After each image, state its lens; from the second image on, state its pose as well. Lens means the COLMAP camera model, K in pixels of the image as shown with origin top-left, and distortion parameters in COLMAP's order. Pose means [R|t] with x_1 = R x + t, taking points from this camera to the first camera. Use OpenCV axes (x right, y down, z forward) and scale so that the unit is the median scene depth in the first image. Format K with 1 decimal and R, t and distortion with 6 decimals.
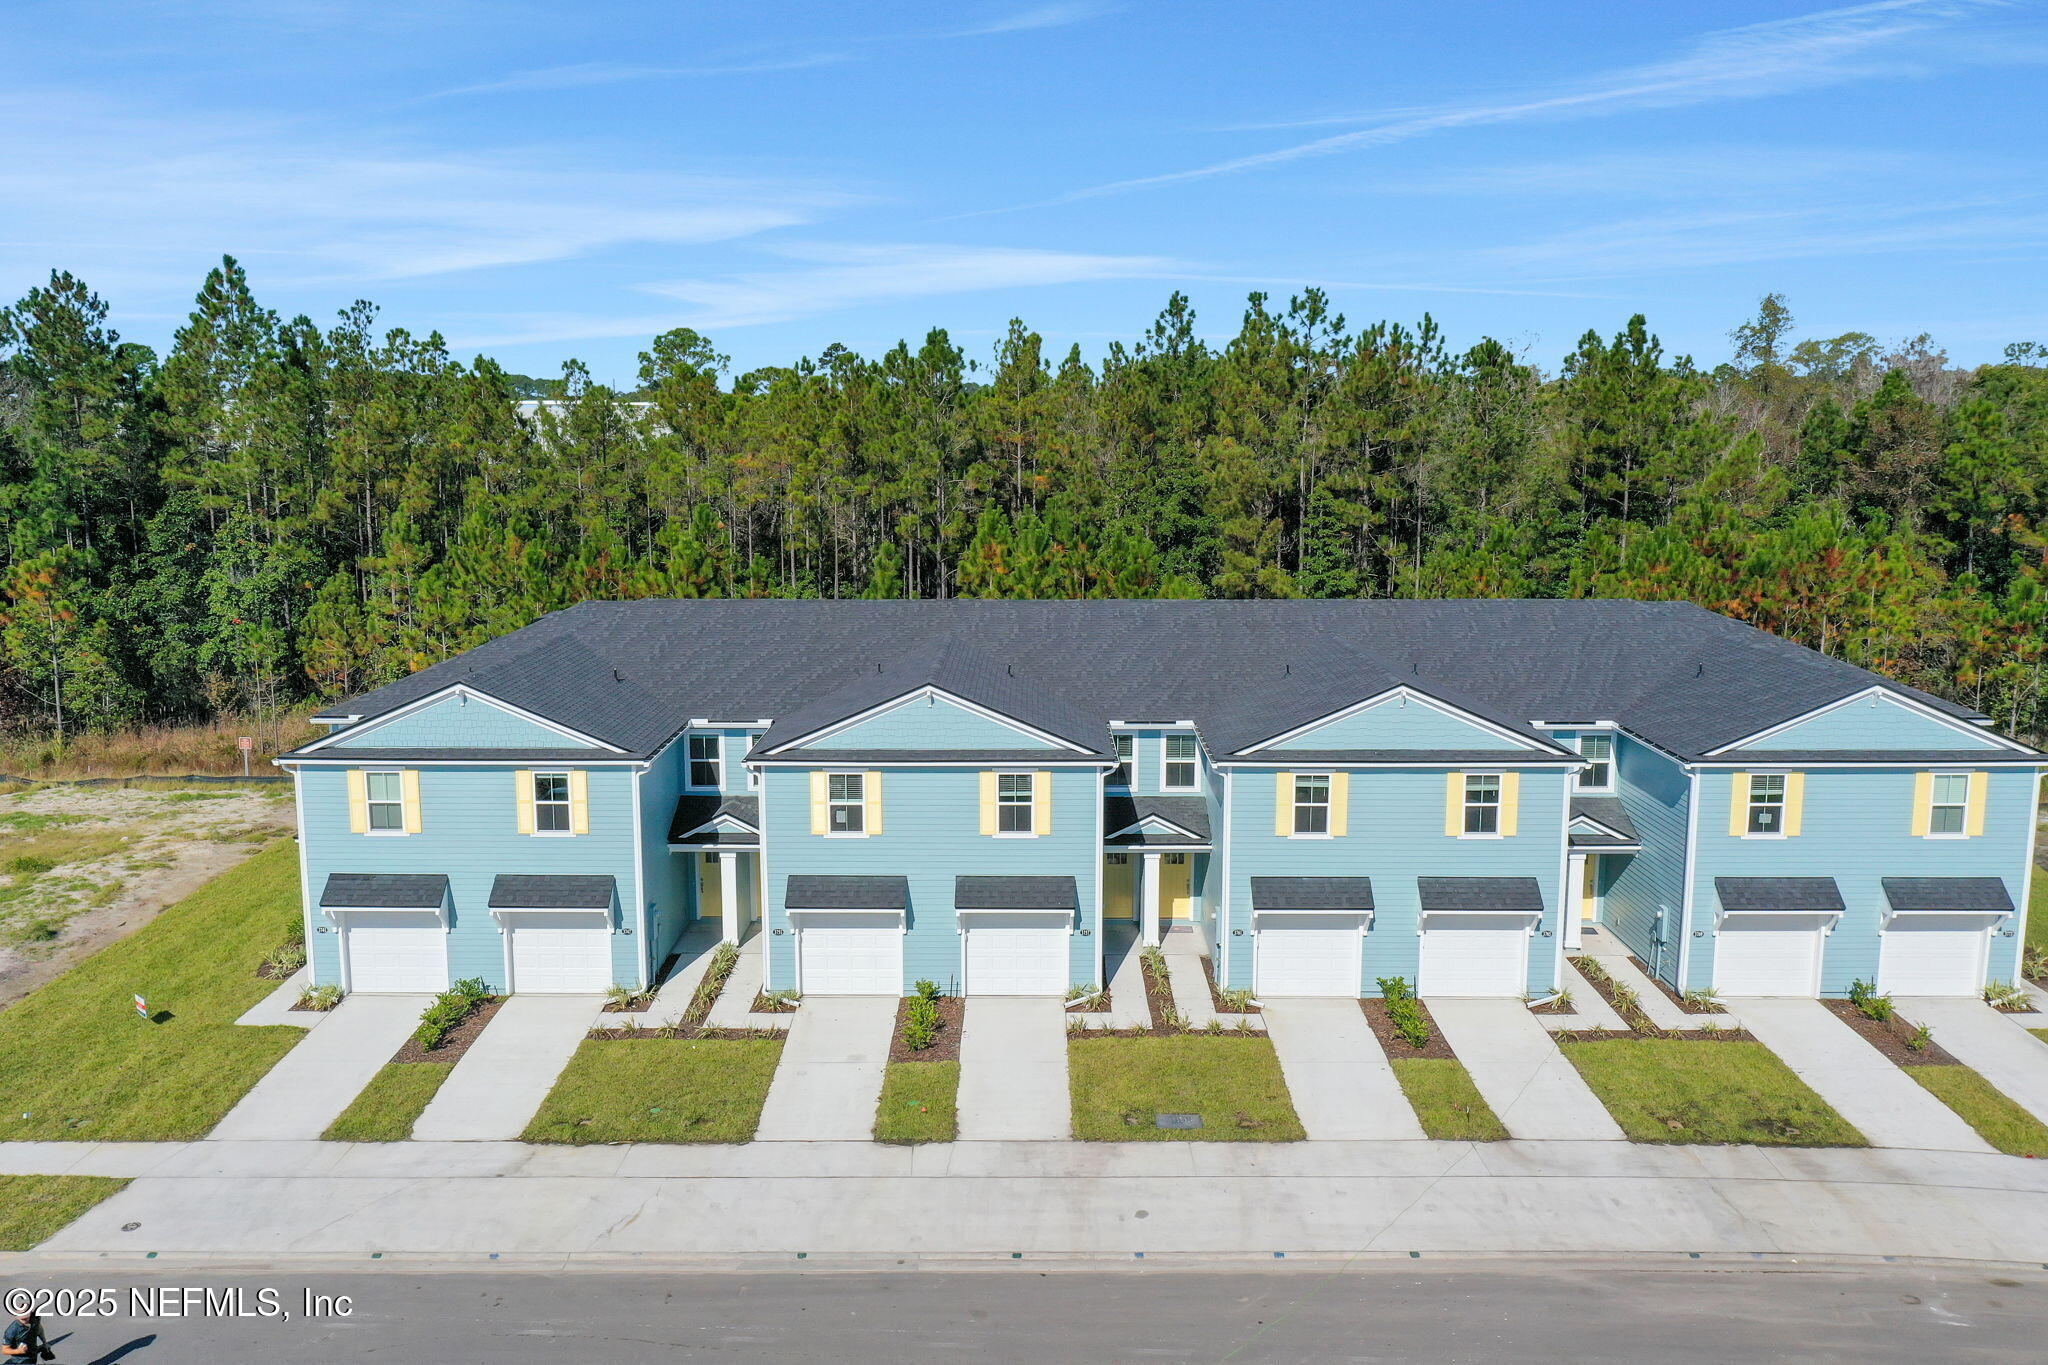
lens RADIAL K [[1364.4, 0, 1024.0], [0, 1364.4, 682.5], [0, 0, 1]] dist [-0.002811, 0.001717]
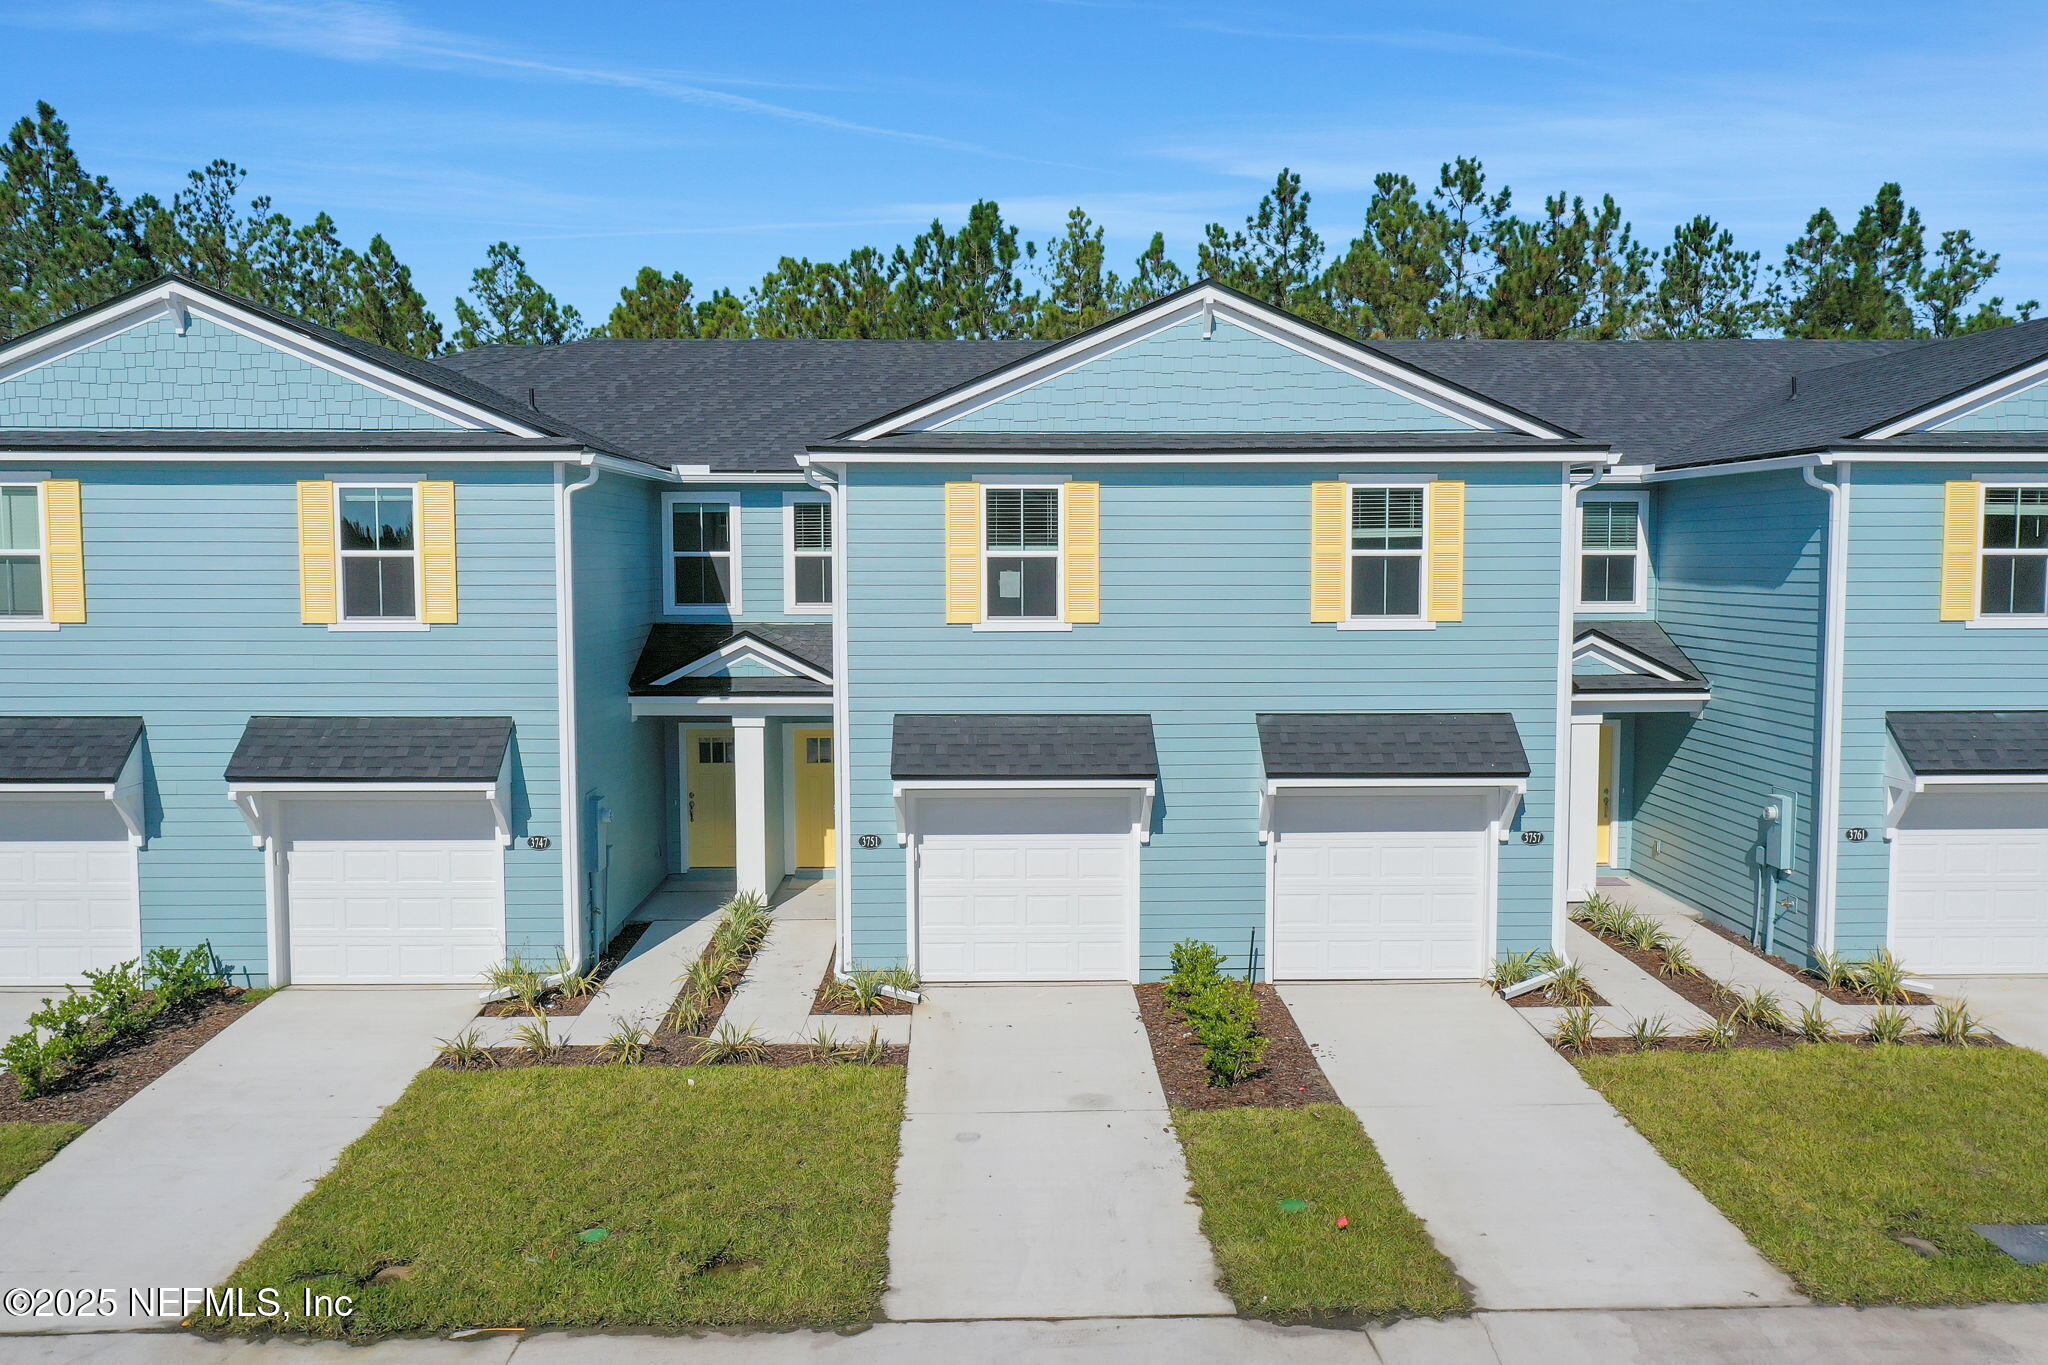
lens RADIAL K [[1574.7, 0, 1071.0], [0, 1574.7, 633.6], [0, 0, 1]] dist [-0.004646, 0.005356]
pose [[0.999717, -0.005241, 0.023202, -0.123507], [0.006850, 0.997536, -0.069823, 0.149373], [-0.022779, 0.069962, 0.997290, 0.460808]]
